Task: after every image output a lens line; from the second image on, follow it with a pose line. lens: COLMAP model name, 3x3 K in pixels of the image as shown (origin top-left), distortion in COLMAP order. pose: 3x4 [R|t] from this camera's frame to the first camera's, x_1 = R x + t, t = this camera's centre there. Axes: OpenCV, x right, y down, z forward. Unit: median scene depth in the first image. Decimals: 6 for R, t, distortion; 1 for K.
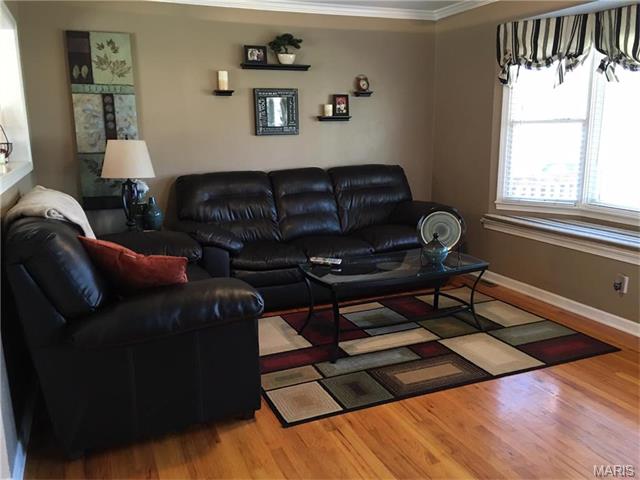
lens RADIAL K [[549.3, 0, 320.0], [0, 549.3, 240.0], [0, 0, 1]] dist [0.020064, -0.001497]
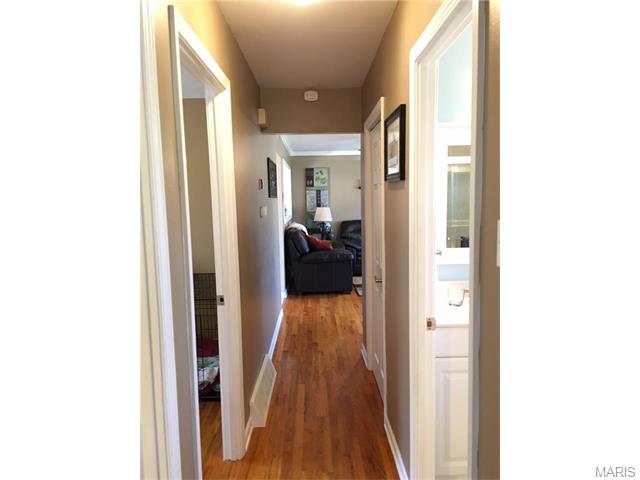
lens RADIAL K [[549.3, 0, 320.0], [0, 549.3, 240.0], [0, 0, 1]] dist [0.020064, -0.001497]
pose [[0.924256, 0.027333, -0.380794, 0.657102], [-0.067265, 0.993489, -0.091953, 0.224289], [0.375801, 0.110602, 0.920076, -1.452482]]
